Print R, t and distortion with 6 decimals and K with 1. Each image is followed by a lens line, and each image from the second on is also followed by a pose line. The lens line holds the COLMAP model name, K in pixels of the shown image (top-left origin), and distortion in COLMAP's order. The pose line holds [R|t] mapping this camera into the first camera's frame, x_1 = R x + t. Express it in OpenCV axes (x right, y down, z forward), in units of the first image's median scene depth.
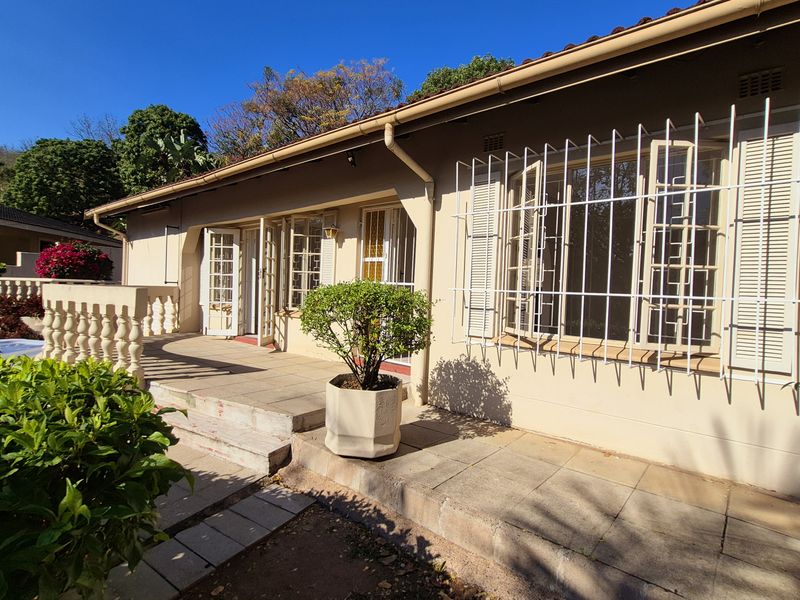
lens RADIAL K [[417.1, 0, 405.3], [0, 417.1, 298.9], [0, 0, 1]] dist [0.018163, -0.011308]
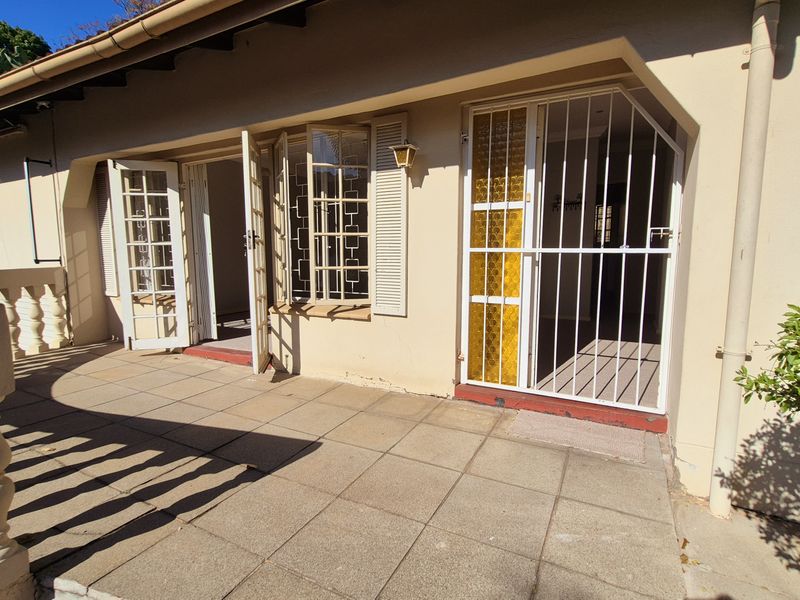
lens RADIAL K [[417.1, 0, 405.3], [0, 417.1, 298.9], [0, 0, 1]] dist [0.018163, -0.011308]
pose [[0.975608, -0.062378, 0.210469, -0.225716], [0.042174, 0.994178, 0.099156, -0.025497], [-0.215429, -0.087861, 0.972559, 0.363956]]
